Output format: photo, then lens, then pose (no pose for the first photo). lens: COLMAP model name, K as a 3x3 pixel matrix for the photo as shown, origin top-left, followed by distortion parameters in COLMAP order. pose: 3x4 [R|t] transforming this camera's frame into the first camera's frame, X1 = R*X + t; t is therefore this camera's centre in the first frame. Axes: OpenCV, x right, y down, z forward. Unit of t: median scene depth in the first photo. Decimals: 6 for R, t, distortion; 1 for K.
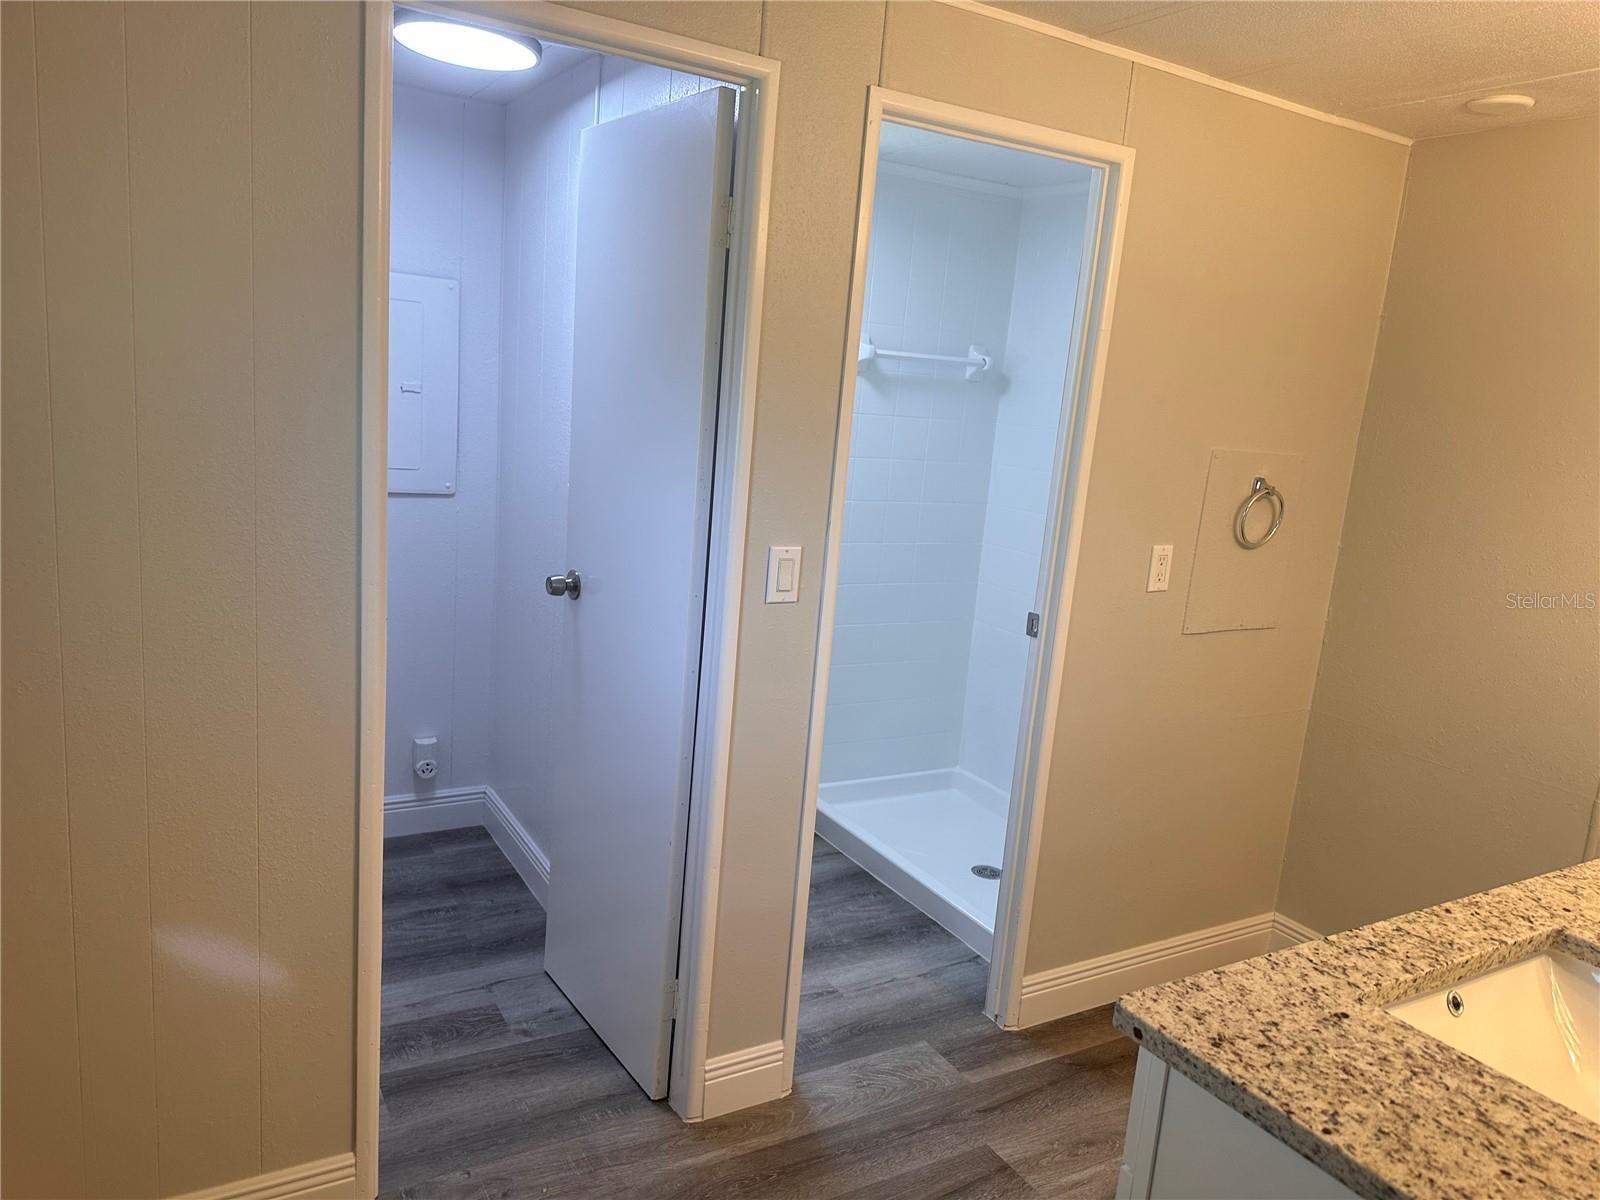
lens RADIAL K [[1104.2, 0, 795.8], [0, 1104.2, 598.8], [0, 0, 1]] dist [0.003339, 0.000239]
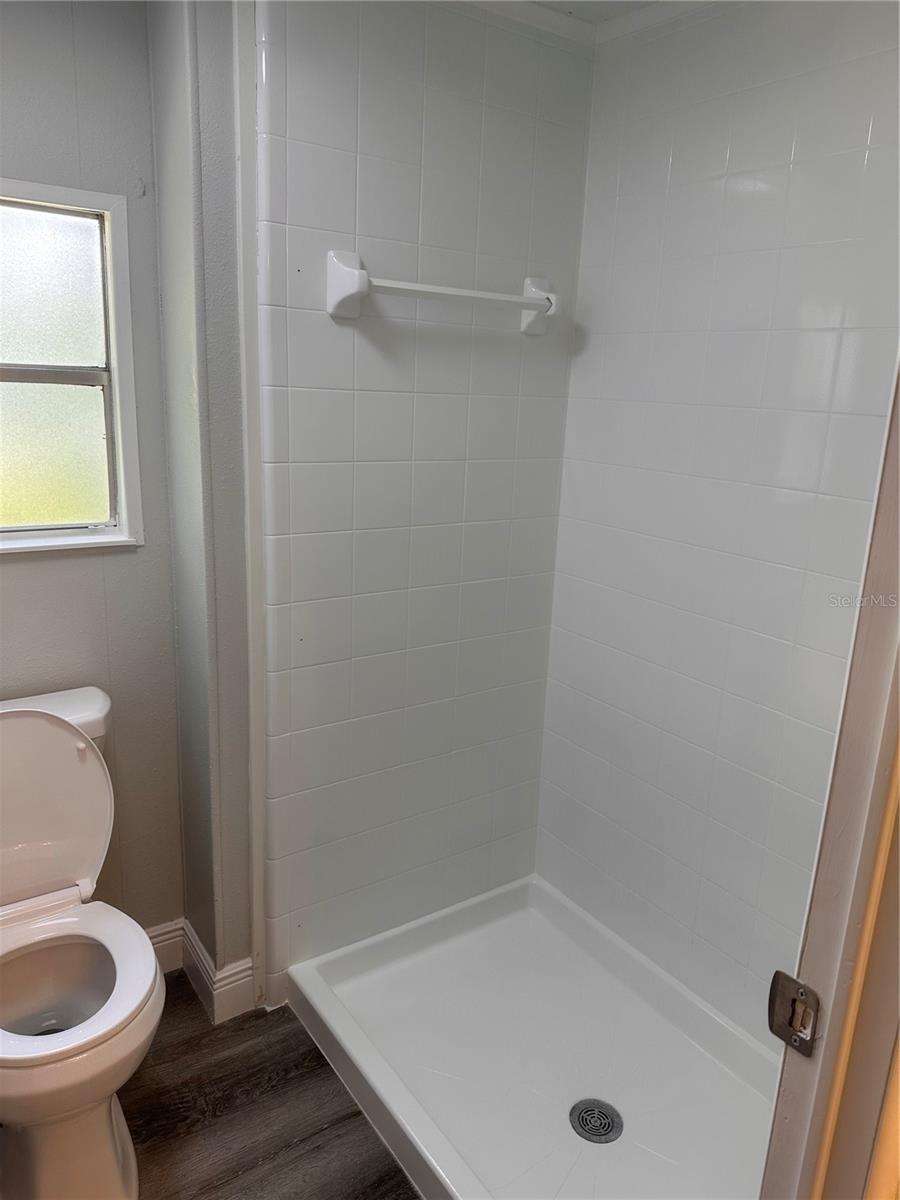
lens RADIAL K [[828.2, 0, 451.4], [0, 828.2, 602.1], [0, 0, 1]] dist [0.003339, 0.000239]
pose [[0.996175, -0.057830, 0.065503, 0.071138], [0.053803, 0.996646, 0.061659, -0.071092], [-0.068849, -0.057899, 0.995946, 0.503843]]
